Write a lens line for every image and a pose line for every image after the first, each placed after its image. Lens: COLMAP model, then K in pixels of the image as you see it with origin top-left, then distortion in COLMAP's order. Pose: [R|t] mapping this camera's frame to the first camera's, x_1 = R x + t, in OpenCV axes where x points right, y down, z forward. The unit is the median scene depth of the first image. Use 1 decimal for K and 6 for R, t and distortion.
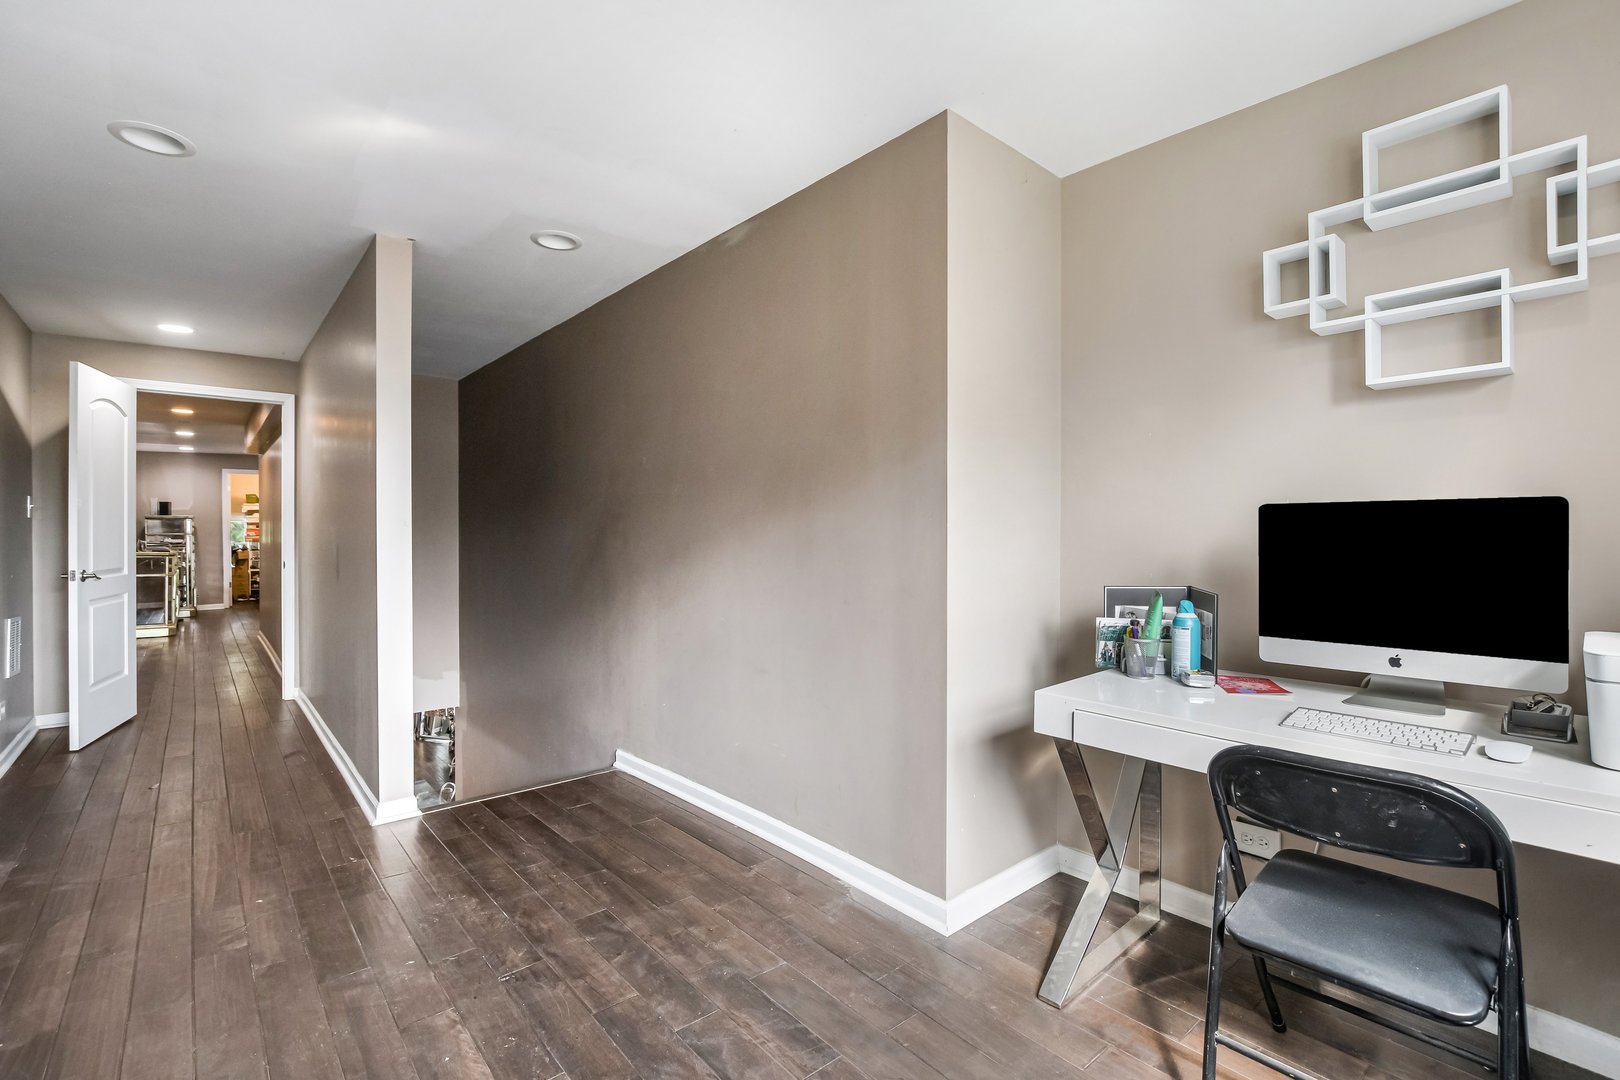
lens RADIAL K [[740.3, 0, 810.0], [0, 740.3, 540.0], [0, 0, 1]] dist [0.000295, 0.000135]
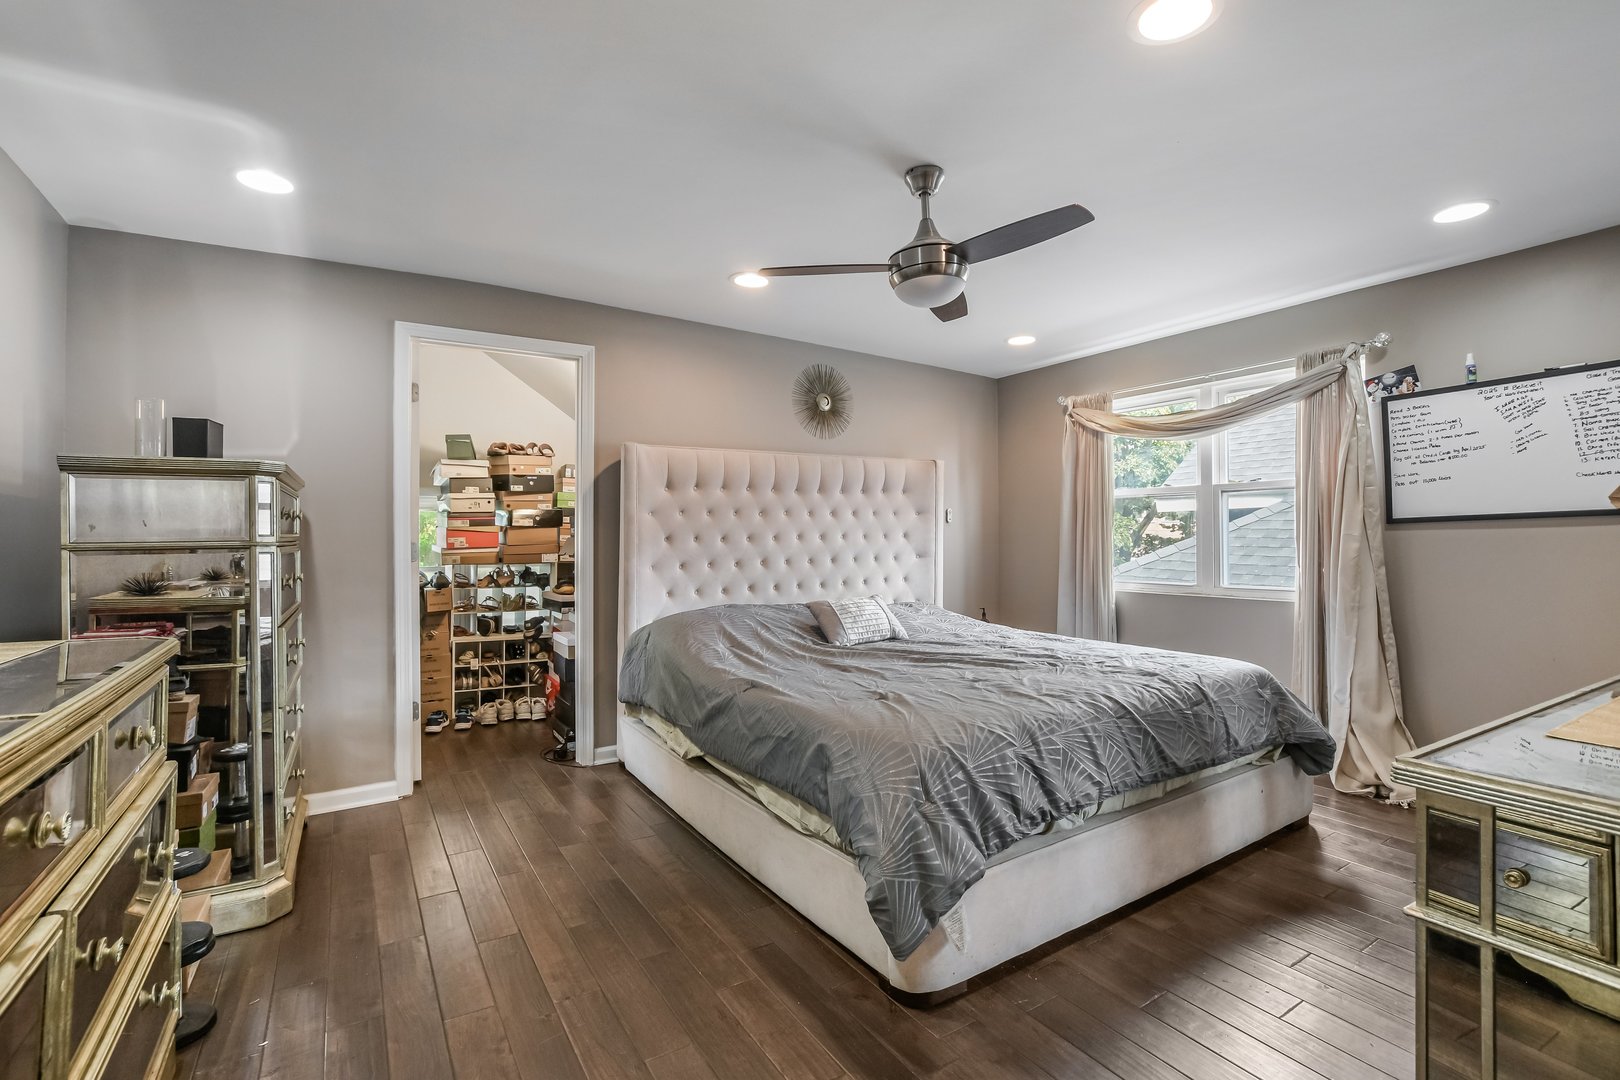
lens RADIAL K [[740.3, 0, 810.0], [0, 740.3, 540.0], [0, 0, 1]] dist [0.000295, 0.000135]
pose [[0.991227, 0.002740, -0.132139, -0.546365], [-0.003417, 0.999982, -0.004902, -0.008732], [0.132123, 0.005310, 0.991219, 0.675136]]
